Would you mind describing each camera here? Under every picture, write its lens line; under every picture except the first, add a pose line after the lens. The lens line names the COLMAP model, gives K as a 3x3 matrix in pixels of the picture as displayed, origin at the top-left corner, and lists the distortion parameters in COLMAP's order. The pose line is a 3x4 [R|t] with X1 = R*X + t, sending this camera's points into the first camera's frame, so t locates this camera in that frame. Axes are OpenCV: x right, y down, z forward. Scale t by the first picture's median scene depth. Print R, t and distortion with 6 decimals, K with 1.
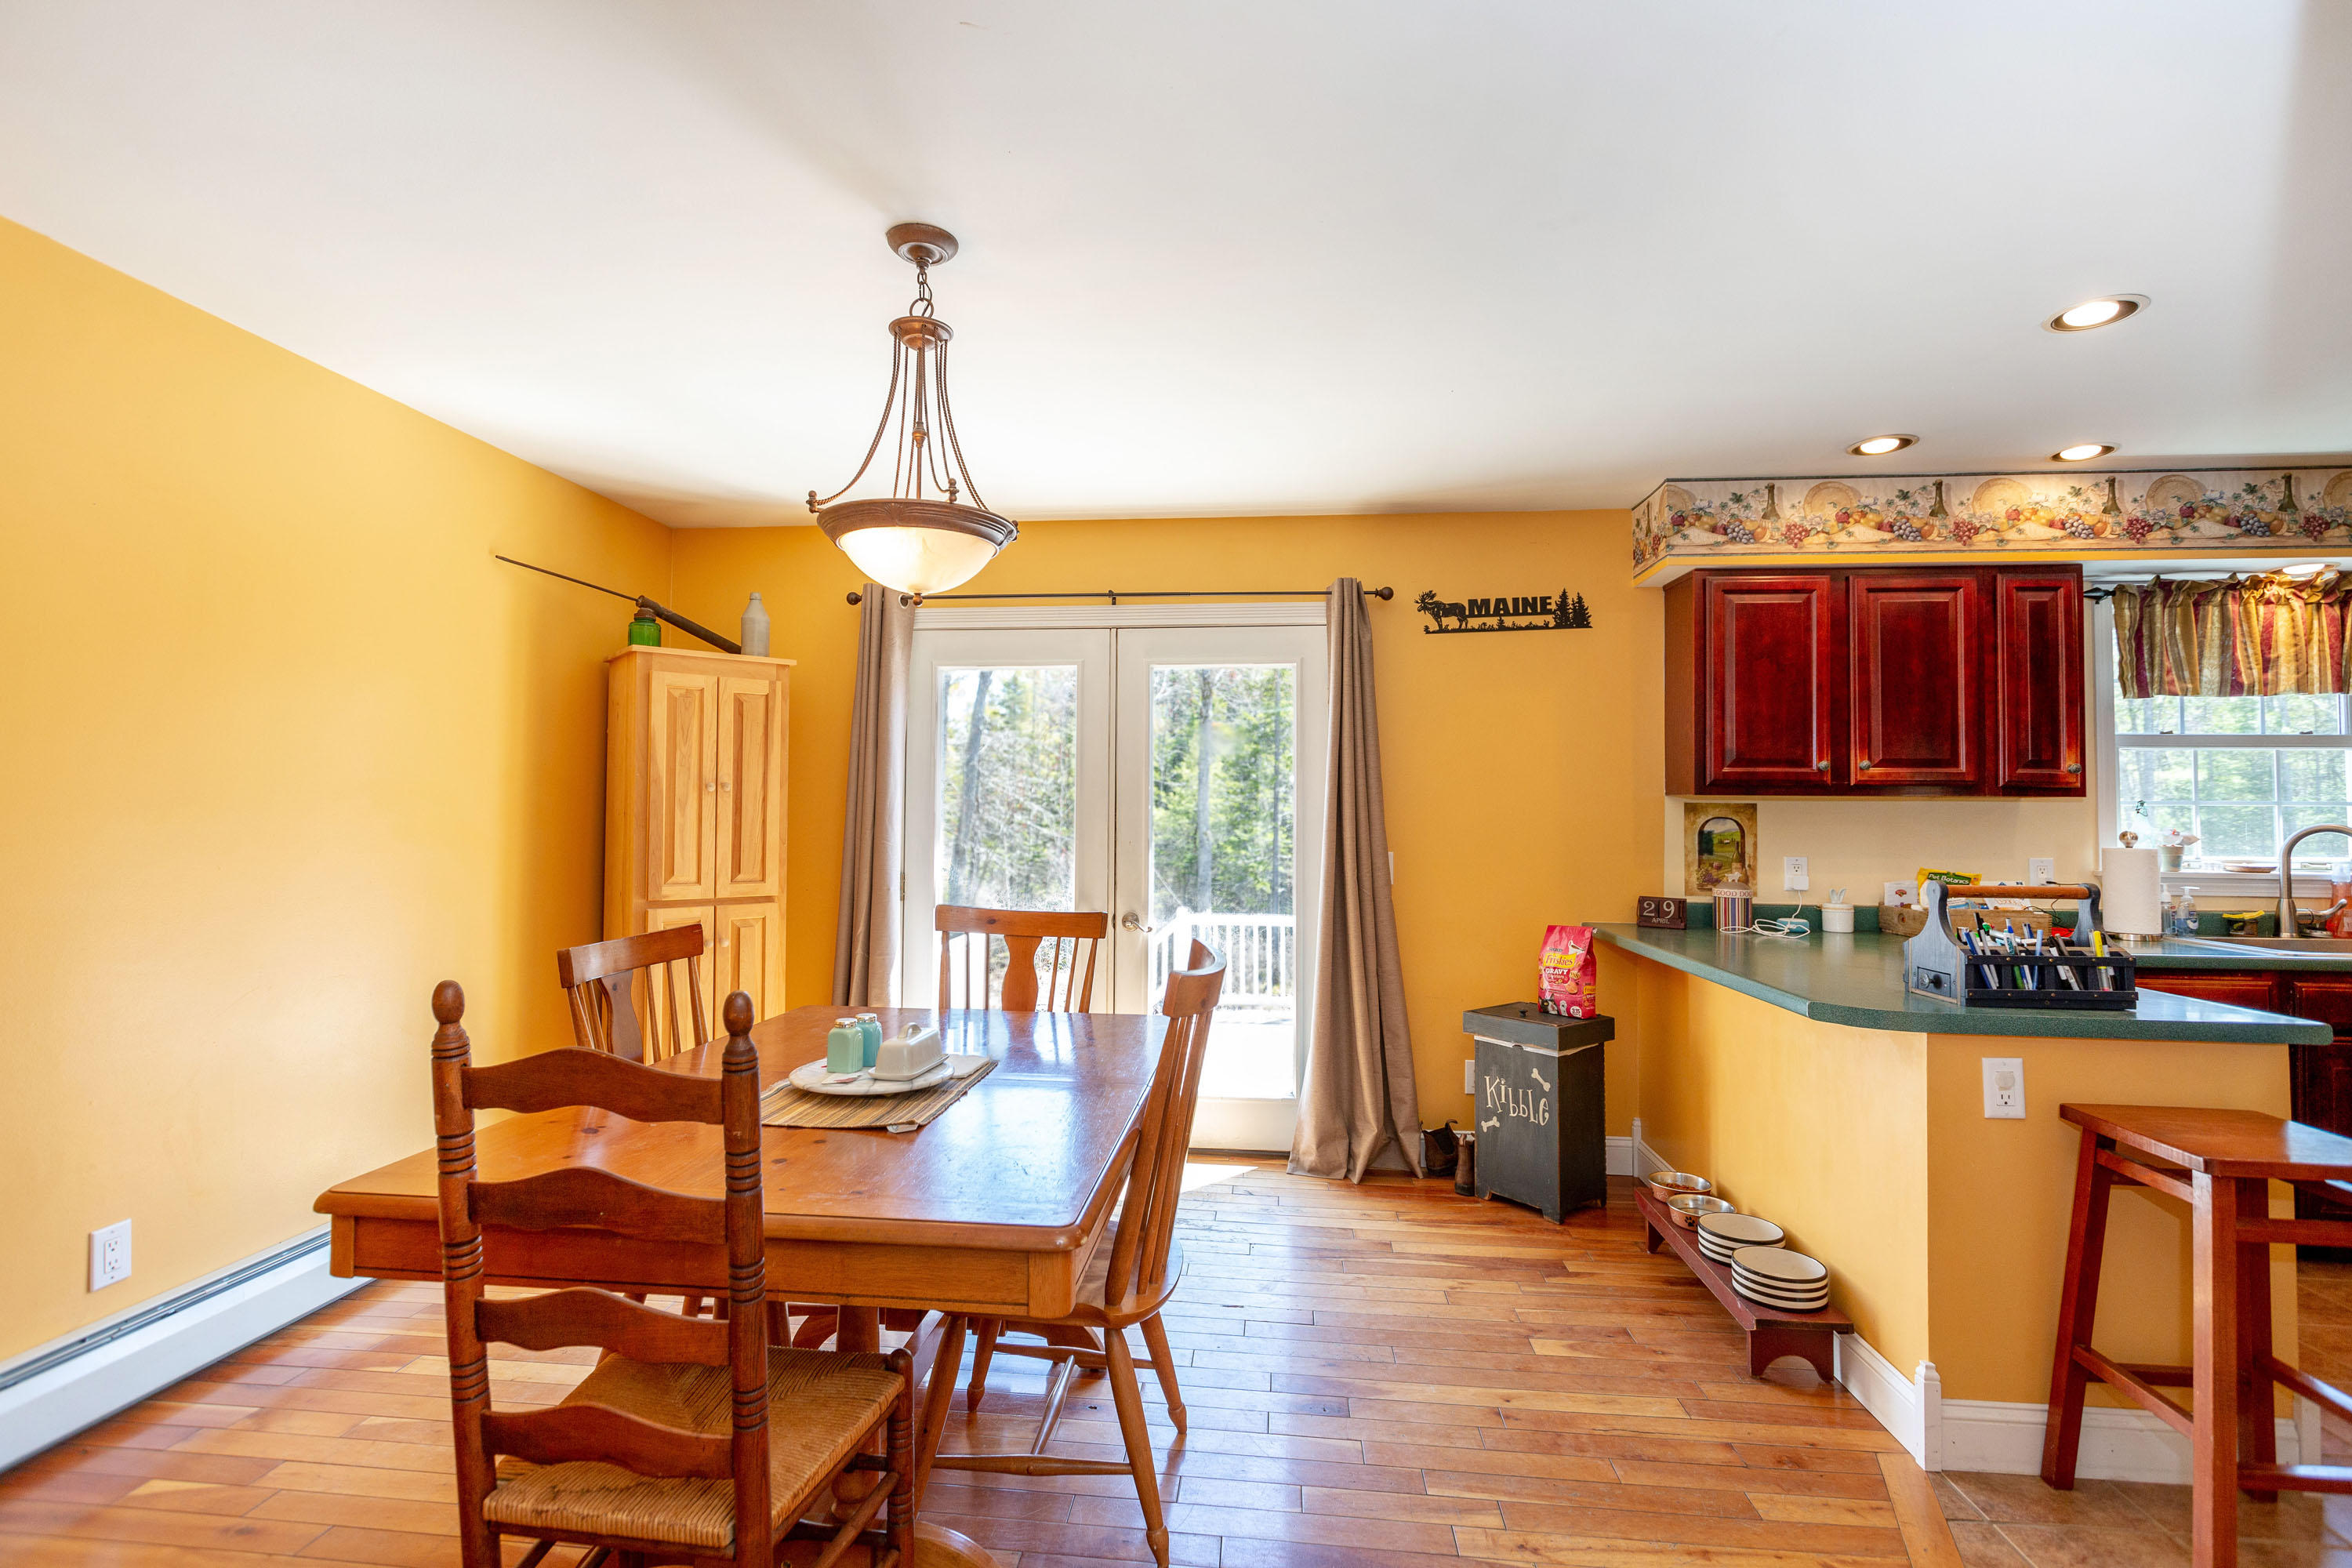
lens RADIAL K [[1108.8, 0, 1176.0], [0, 1108.8, 784.0], [0, 0, 1]] dist [0.000624, 0.000488]
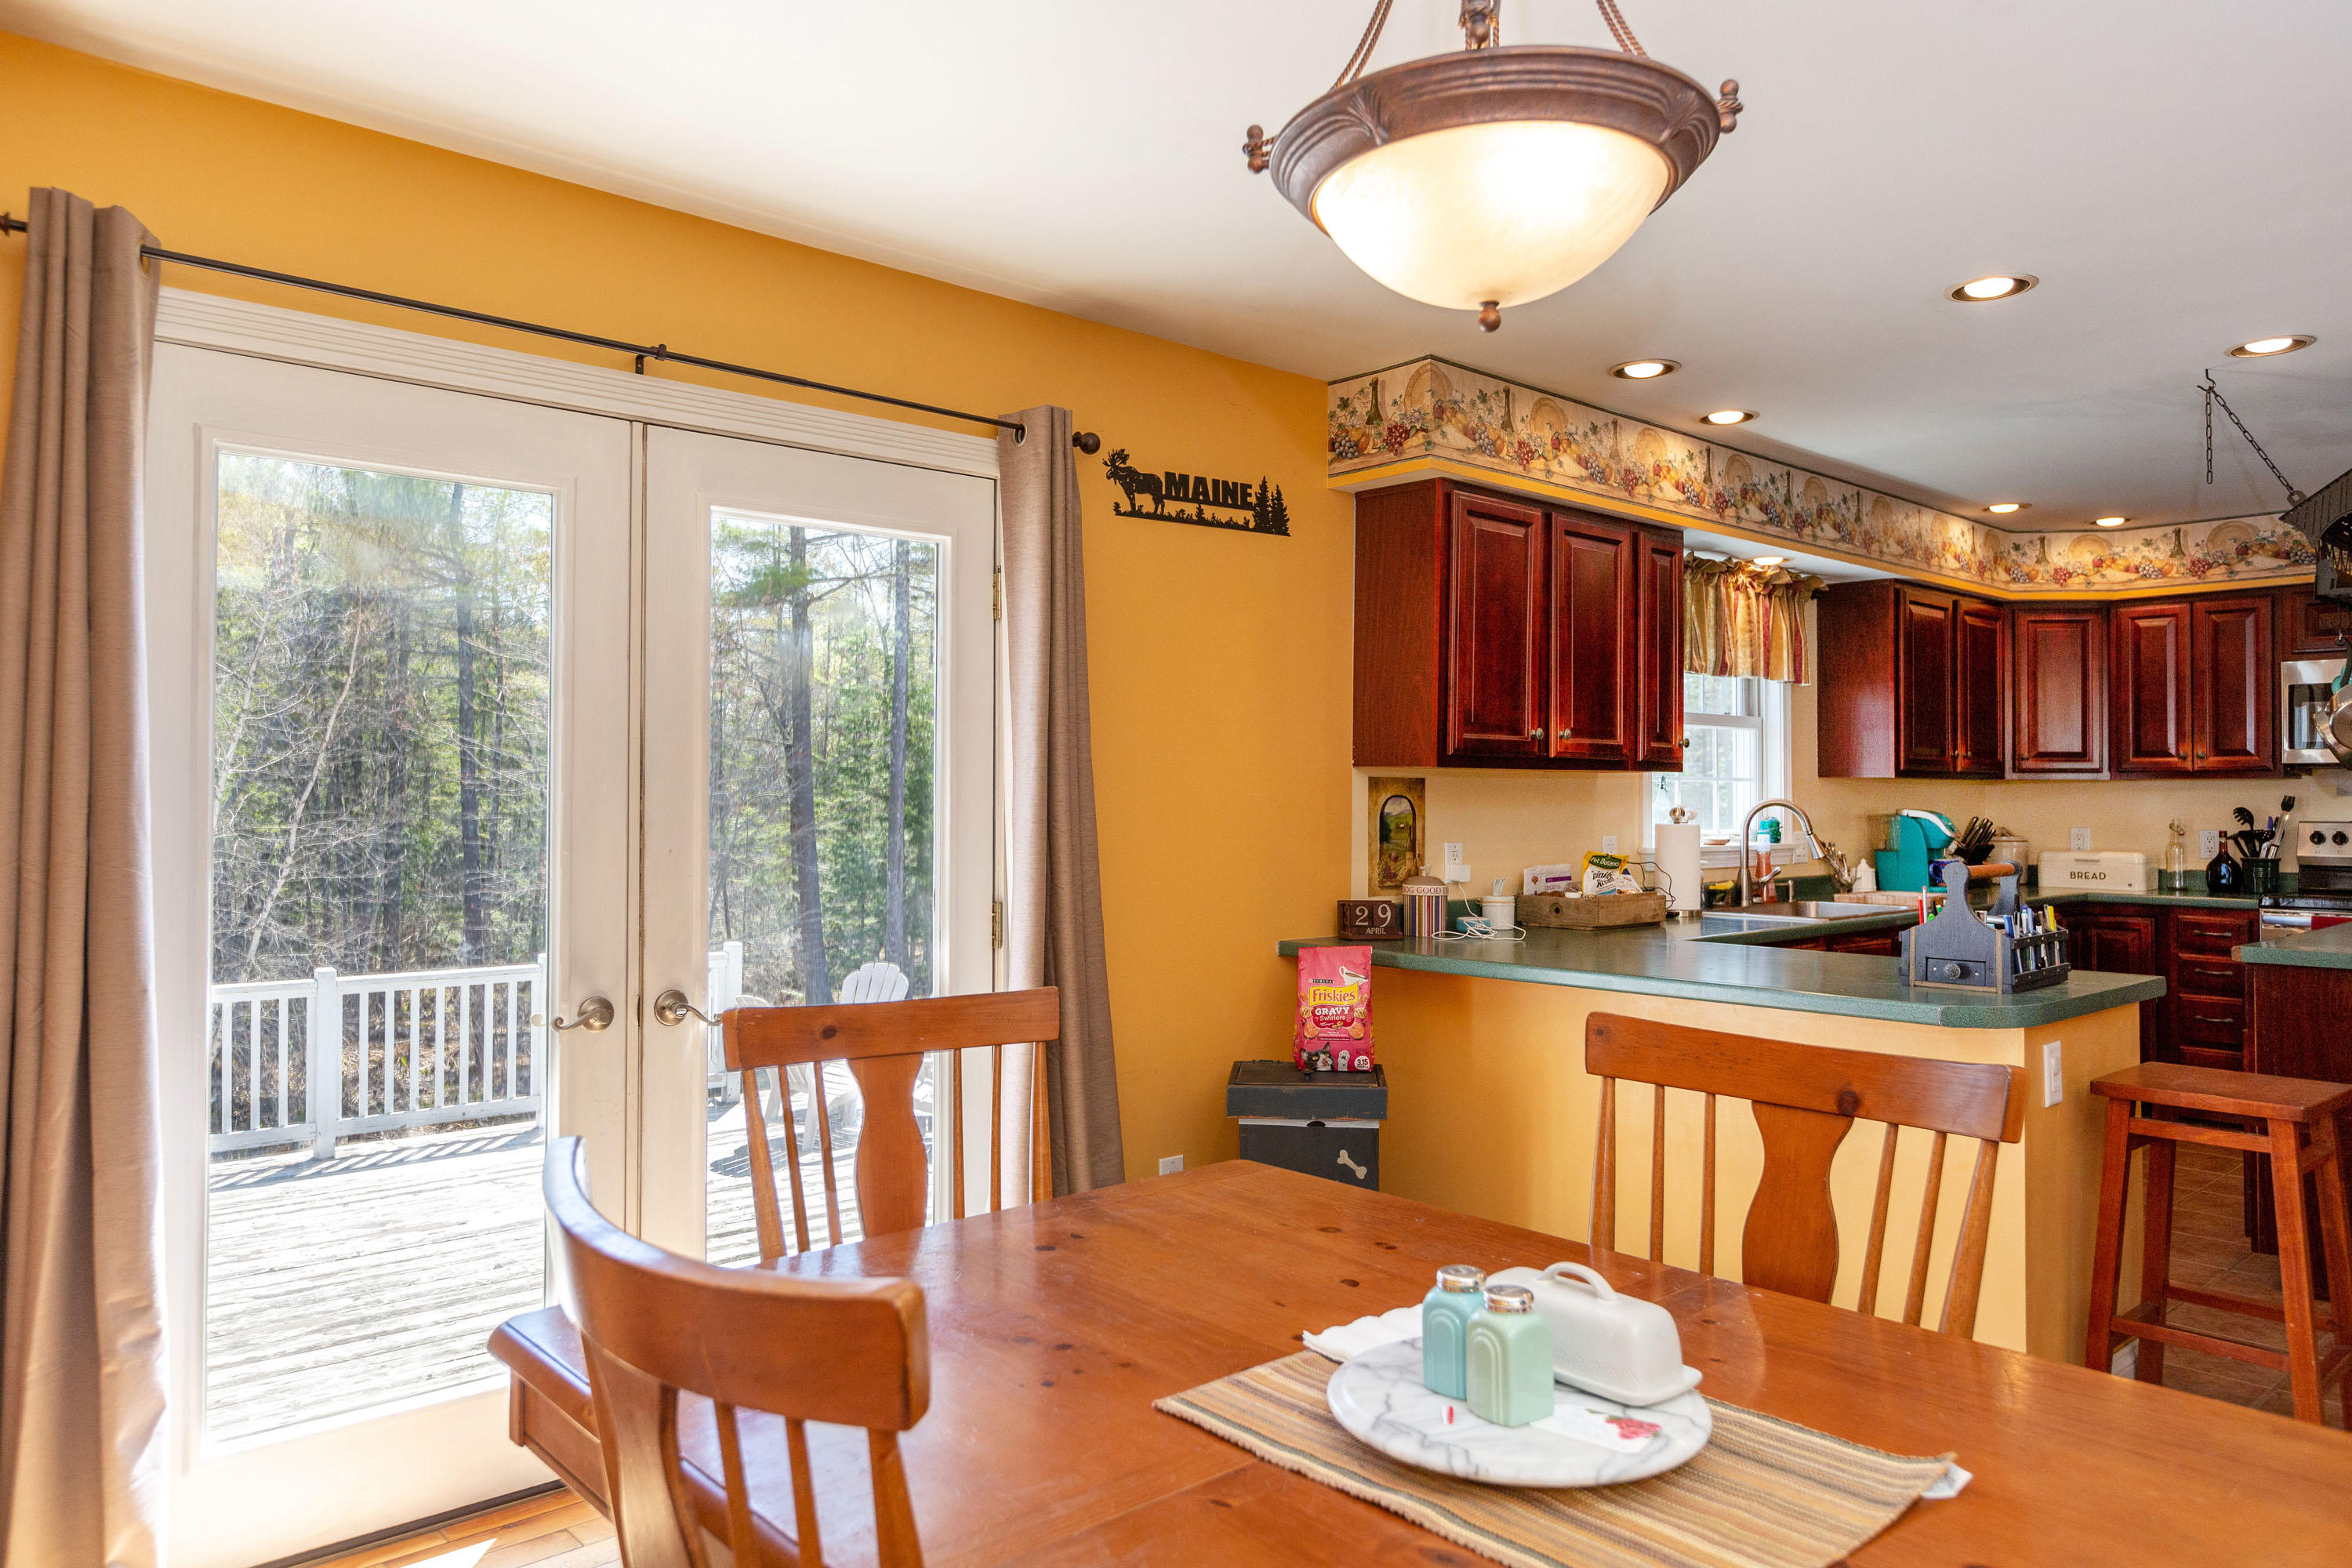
lens RADIAL K [[1560.4, 0, 1176.0], [0, 1560.4, 784.0], [0, 0, 1]] dist [-0.000029, -0.003183]
pose [[0.673957, -0.001043, 0.738770, -0.461123], [-0.020940, 0.999570, 0.020515, 0.002523], [-0.738473, -0.029296, 0.673646, 0.385435]]
